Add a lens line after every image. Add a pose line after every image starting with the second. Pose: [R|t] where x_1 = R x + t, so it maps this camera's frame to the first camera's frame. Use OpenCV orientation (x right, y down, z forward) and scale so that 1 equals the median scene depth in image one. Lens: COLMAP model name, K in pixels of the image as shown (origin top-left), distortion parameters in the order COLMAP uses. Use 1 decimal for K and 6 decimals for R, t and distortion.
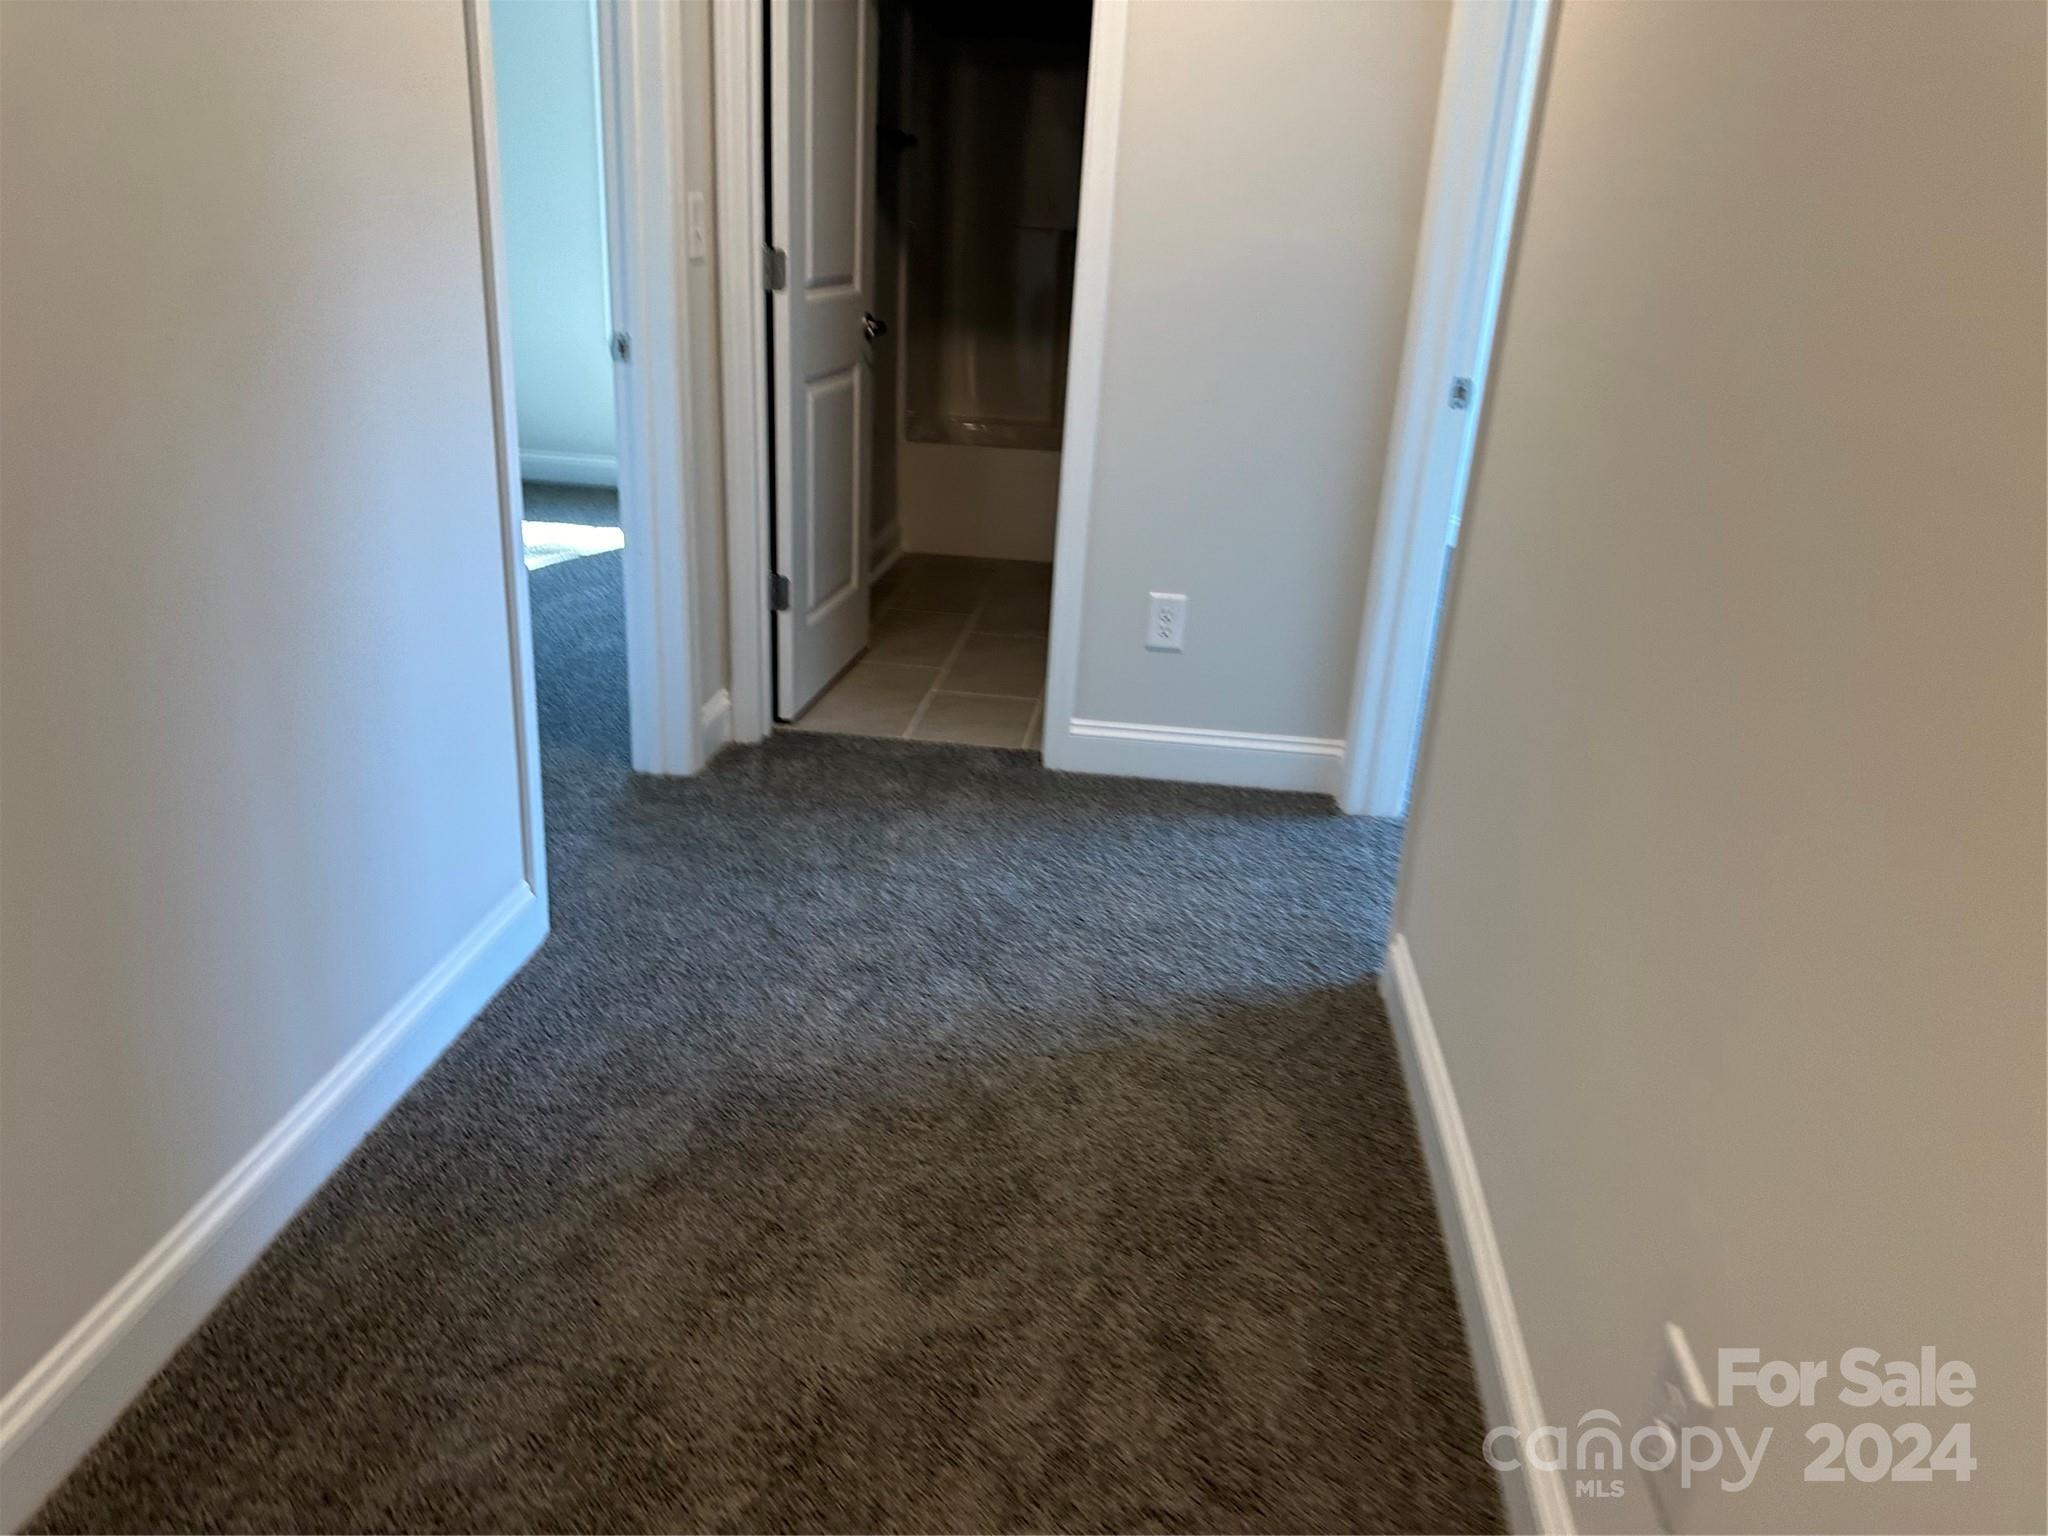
lens RADIAL K [[1438.4, 0, 1011.5], [0, 1438.4, 765.0], [0, 0, 1]] dist [0.128278, -0.196607]
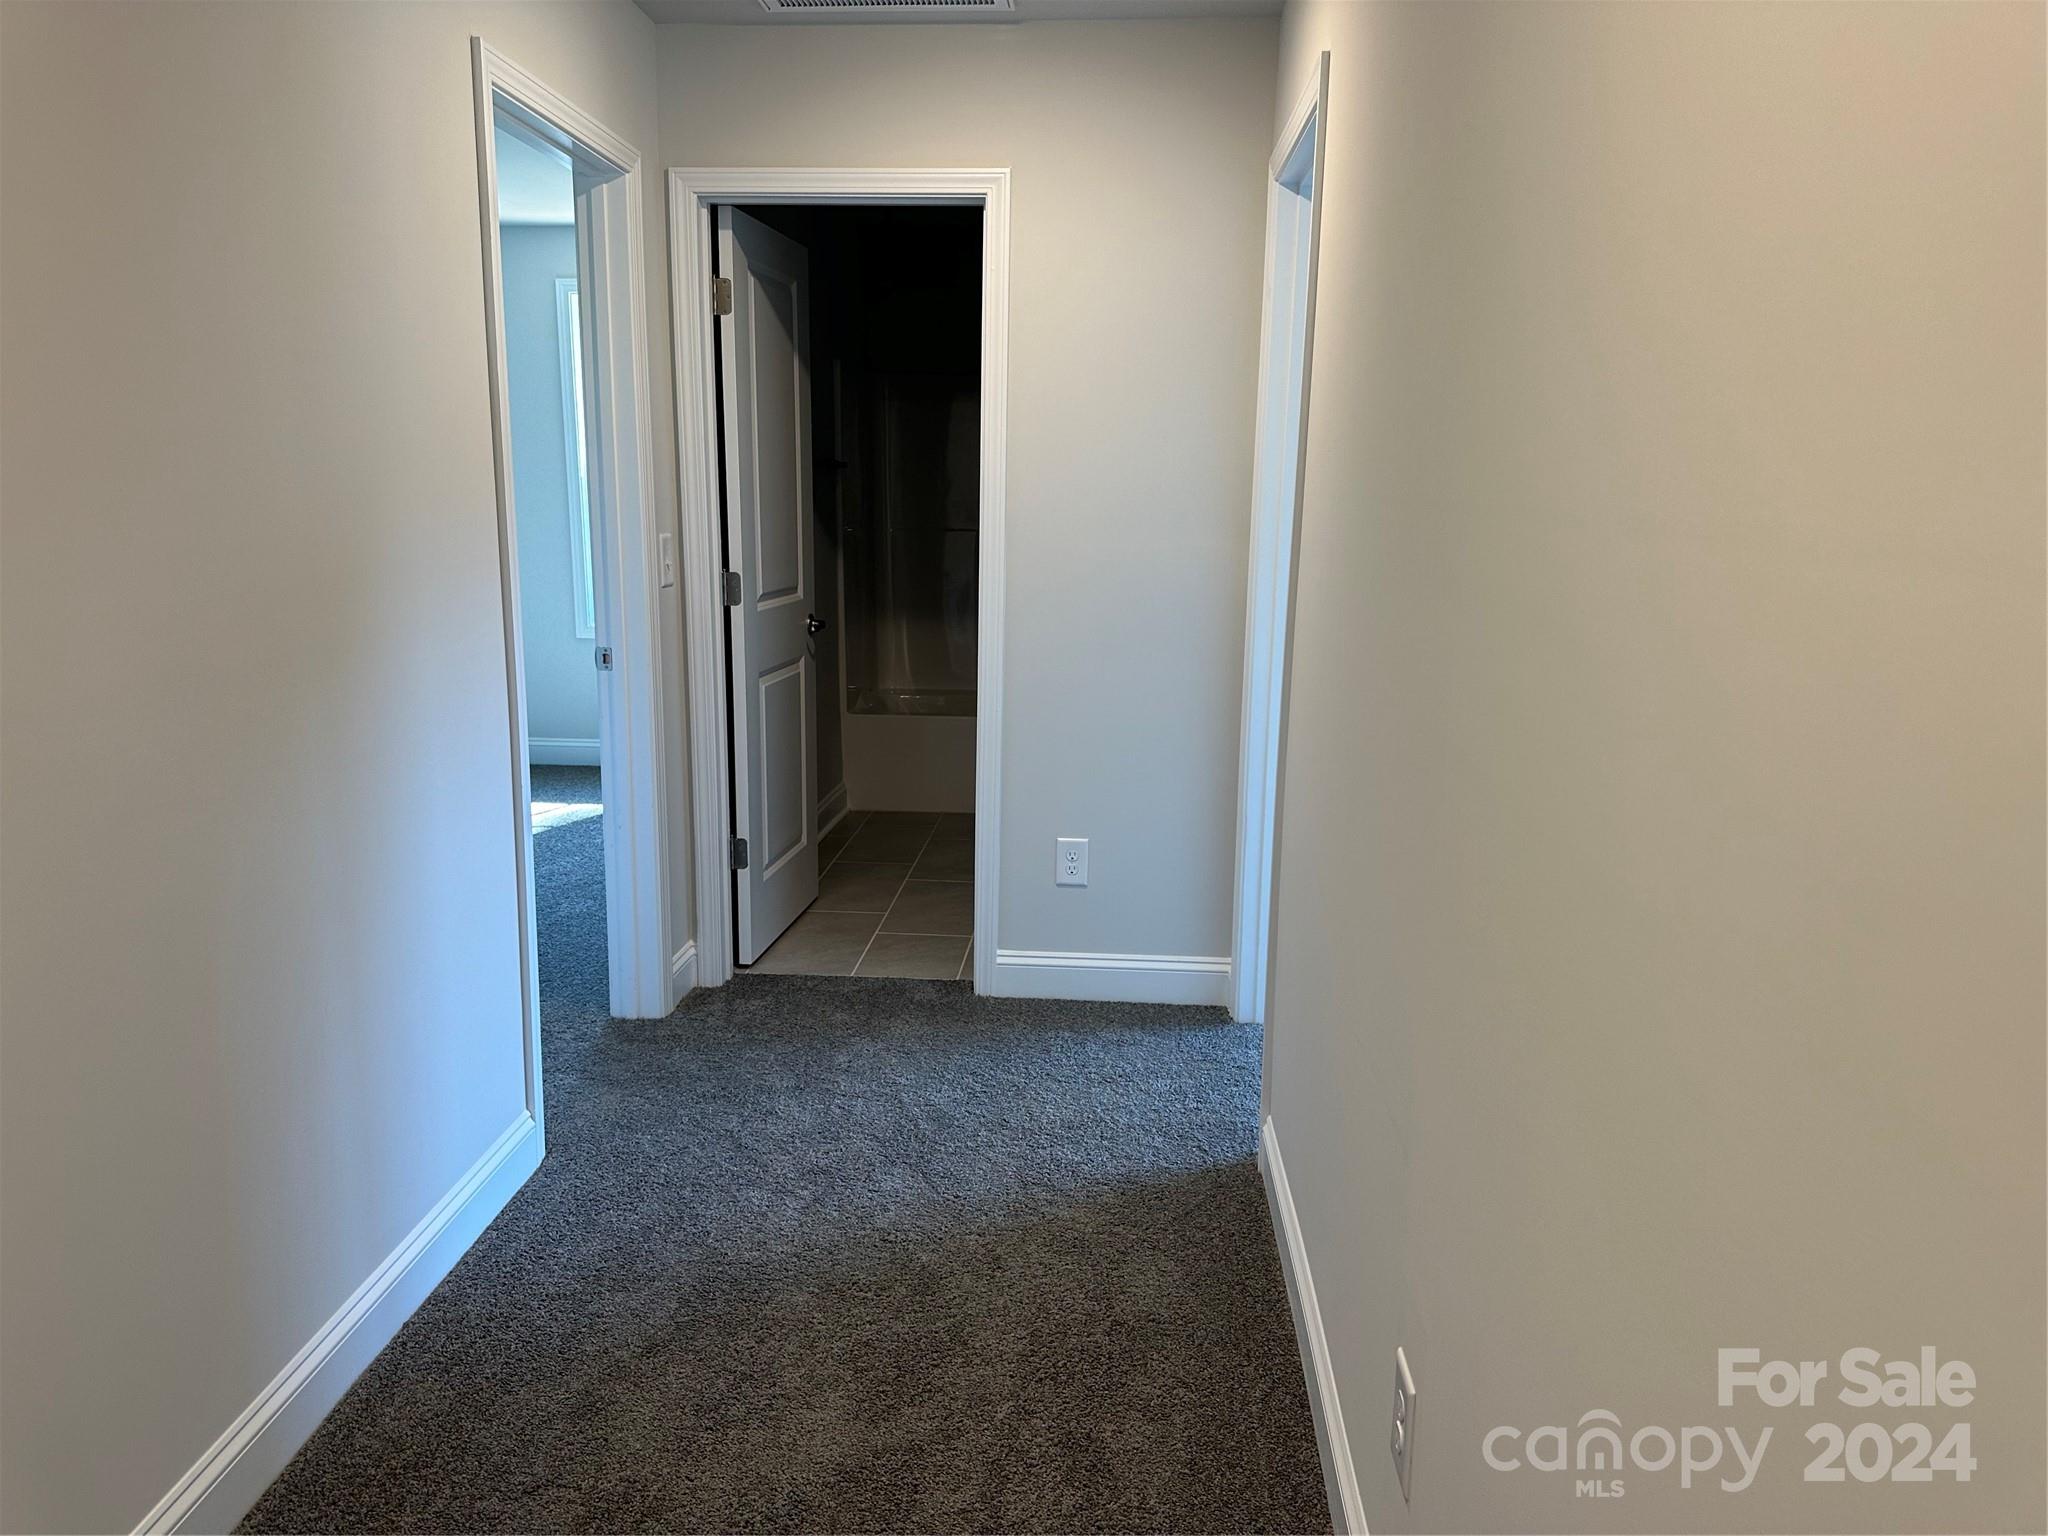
lens RADIAL K [[1438.4, 0, 1011.5], [0, 1438.4, 765.0], [0, 0, 1]] dist [0.128278, -0.196607]
pose [[0.998353, -0.044192, 0.036583, 0.023947], [0.049760, 0.984391, -0.168816, 0.022996], [-0.028552, 0.170358, 0.984968, -0.208223]]
